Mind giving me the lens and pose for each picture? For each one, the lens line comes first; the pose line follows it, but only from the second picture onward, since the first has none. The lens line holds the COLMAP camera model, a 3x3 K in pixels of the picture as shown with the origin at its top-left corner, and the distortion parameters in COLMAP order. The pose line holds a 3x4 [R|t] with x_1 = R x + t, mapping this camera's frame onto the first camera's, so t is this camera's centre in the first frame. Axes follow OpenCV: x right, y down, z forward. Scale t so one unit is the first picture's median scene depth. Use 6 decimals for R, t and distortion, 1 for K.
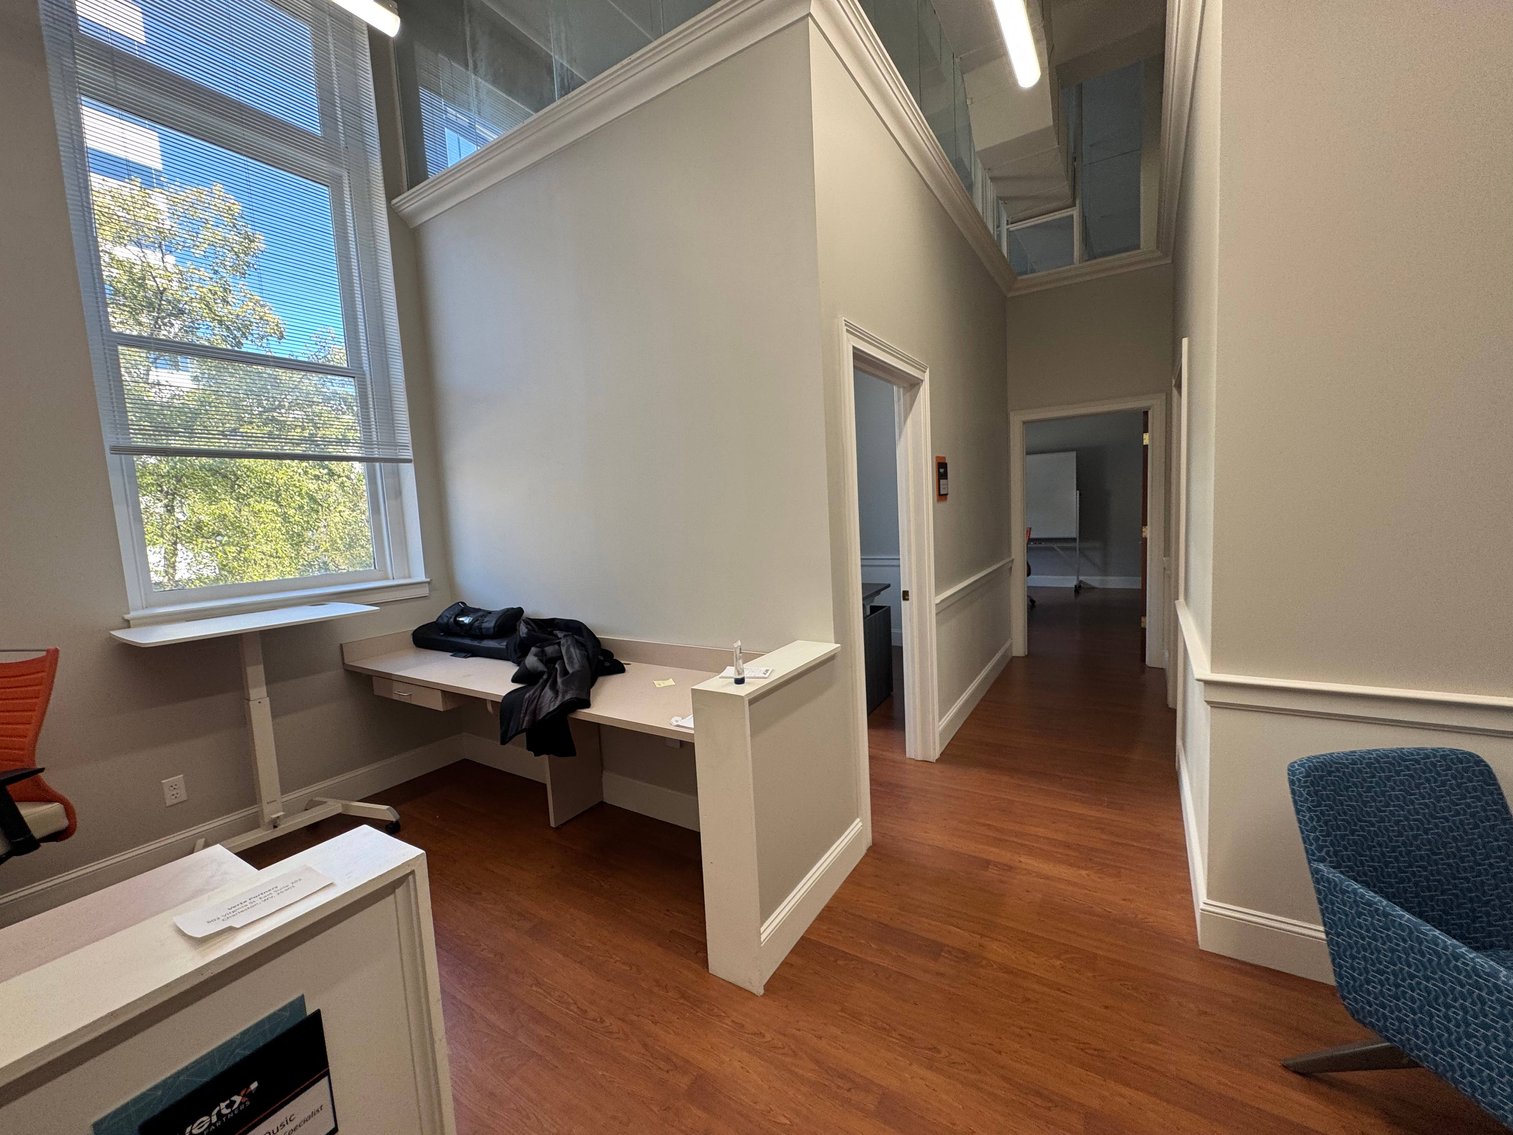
lens RADIAL K [[602.6, 0, 755.8], [0, 602.6, 569.2], [0, 0, 1]] dist [-0.002045, 0.000147]
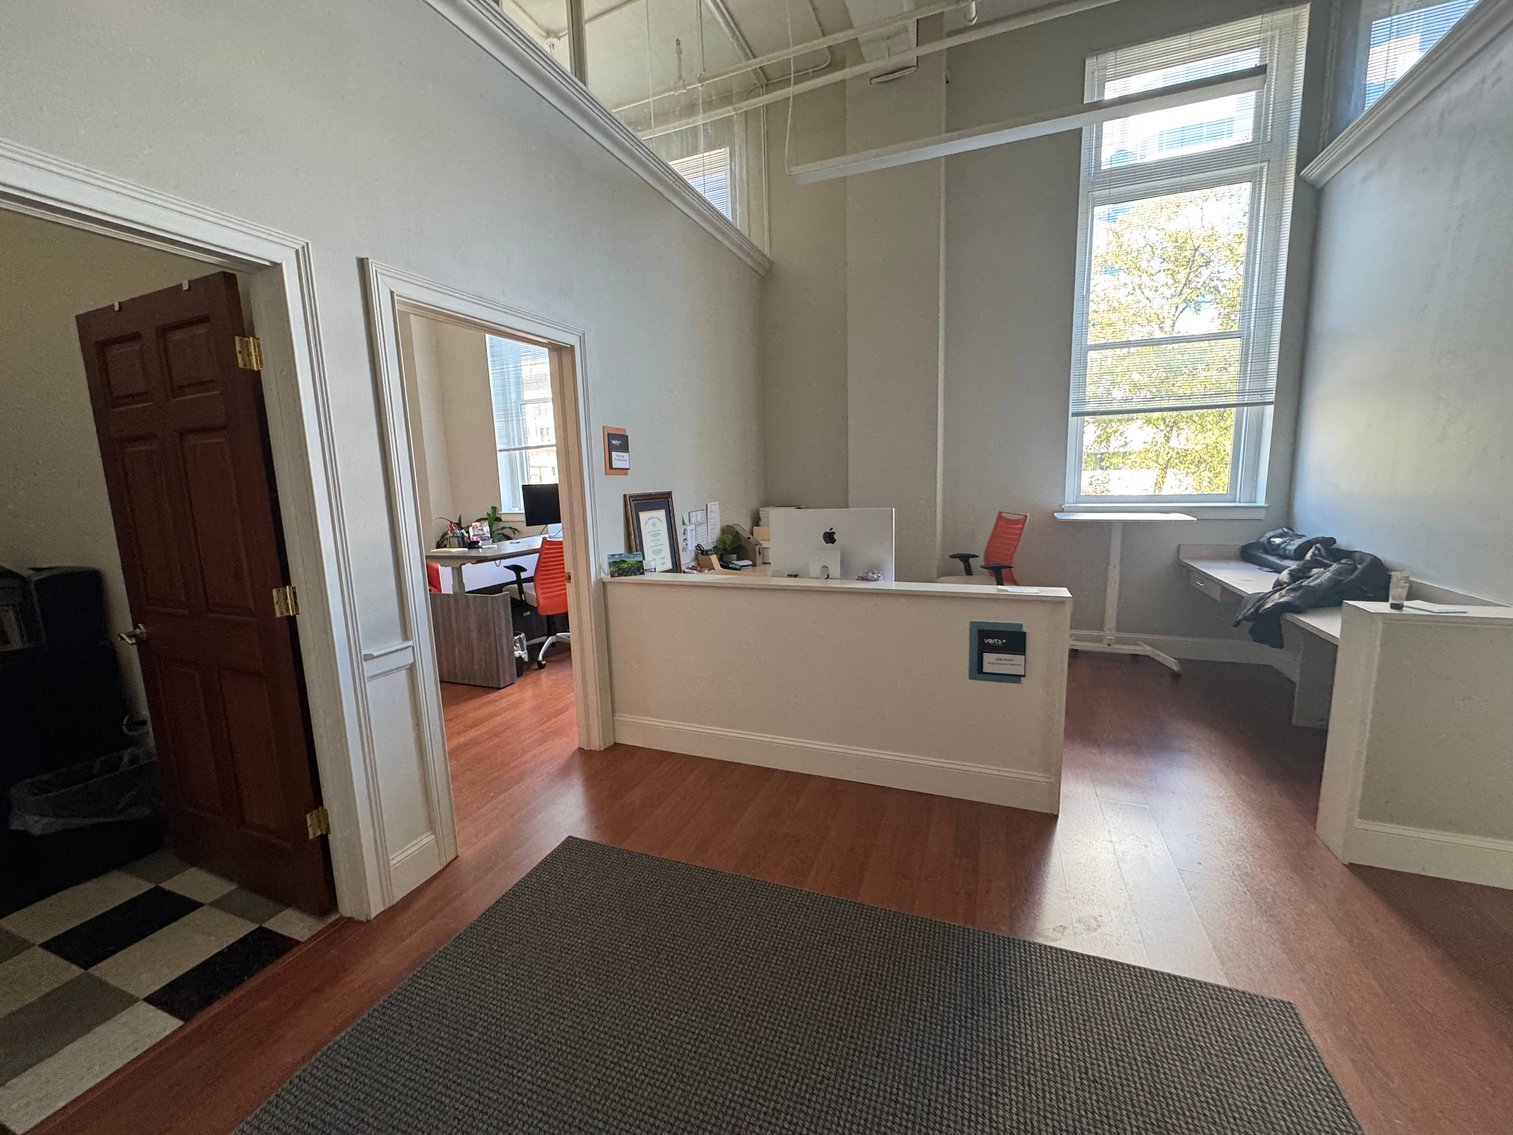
lens RADIAL K [[602.6, 0, 753.1], [0, 602.6, 568.3], [0, 0, 1]] dist [-0.002045, 0.000147]
pose [[0.188261, 0.190459, -0.963475, 0.455087], [-0.075632, 0.980914, 0.179128, 0.003837], [0.979203, 0.039146, 0.199072, -0.226657]]
